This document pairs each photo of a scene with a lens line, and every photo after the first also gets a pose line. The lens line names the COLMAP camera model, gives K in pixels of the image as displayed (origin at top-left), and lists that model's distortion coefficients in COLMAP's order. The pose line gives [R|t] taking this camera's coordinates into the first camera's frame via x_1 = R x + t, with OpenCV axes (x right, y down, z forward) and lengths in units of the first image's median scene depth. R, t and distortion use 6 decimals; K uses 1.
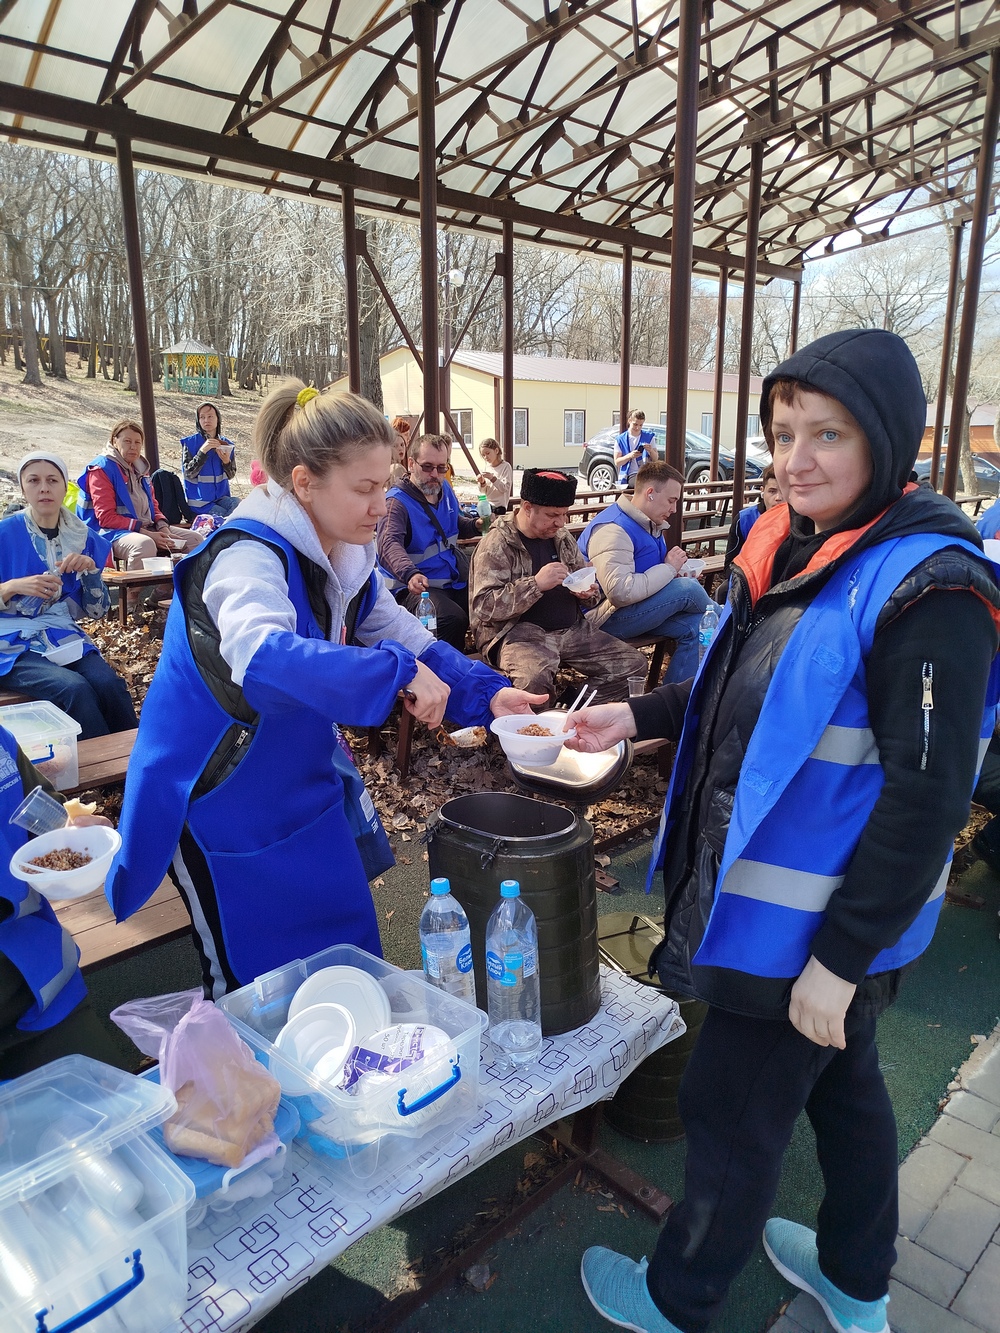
lens RADIAL K [[944.0, 0, 500.4], [0, 944.0, 652.1], [0, 0, 1]] dist [0.012780, 0.007703]
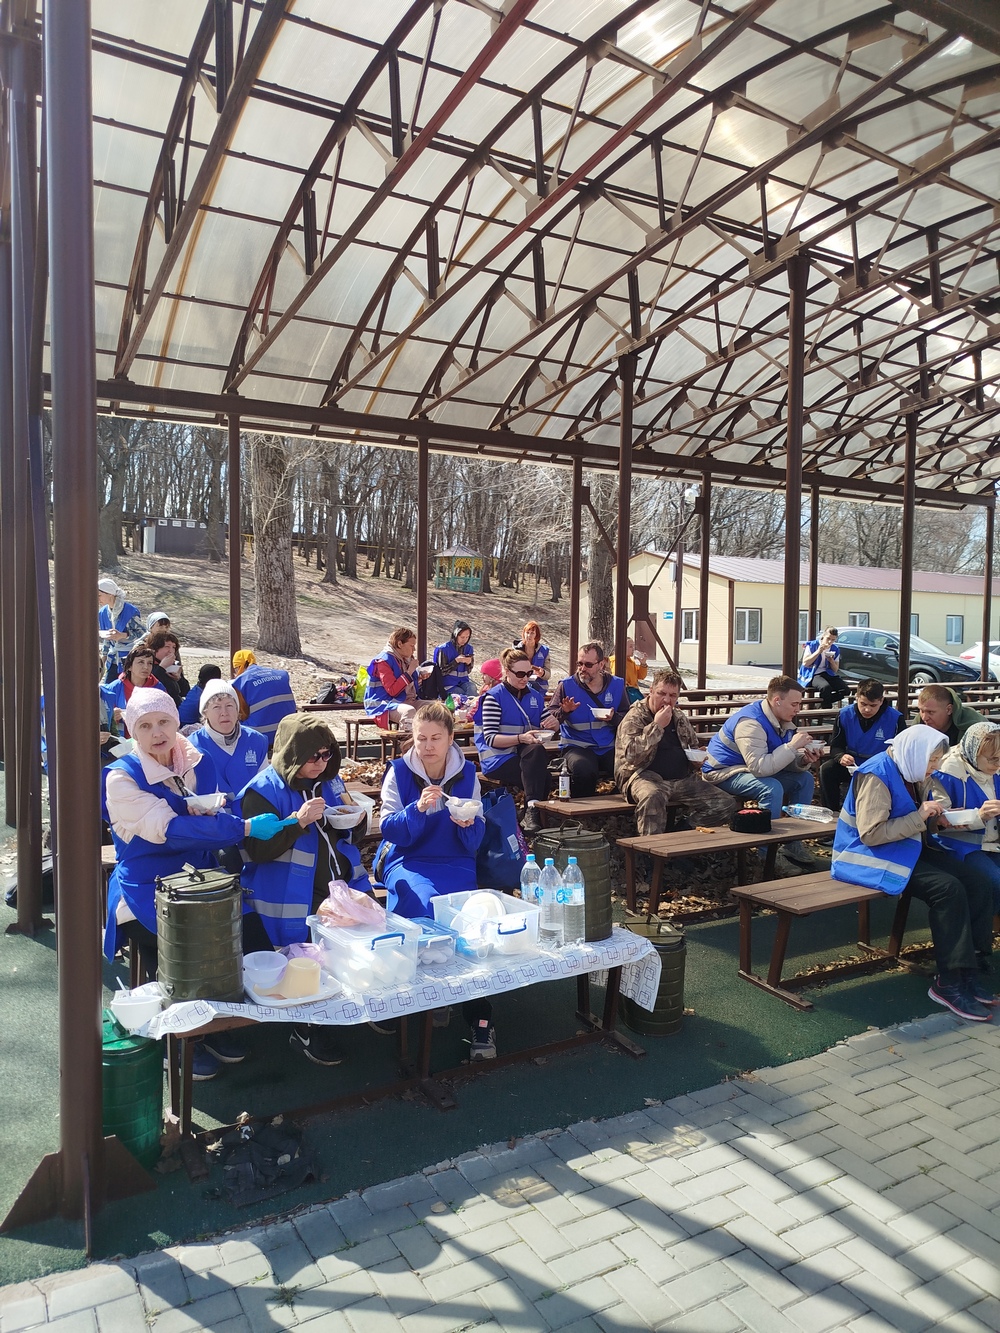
lens RADIAL K [[944.0, 0, 497.2], [0, 944.0, 668.3], [0, 0, 1]] dist [0.012780, 0.007703]
pose [[0.965382, 0.030955, -0.258997, 0.068277], [-0.077335, 0.982256, -0.170859, 0.031315], [0.249112, 0.184974, 0.950646, -0.196814]]
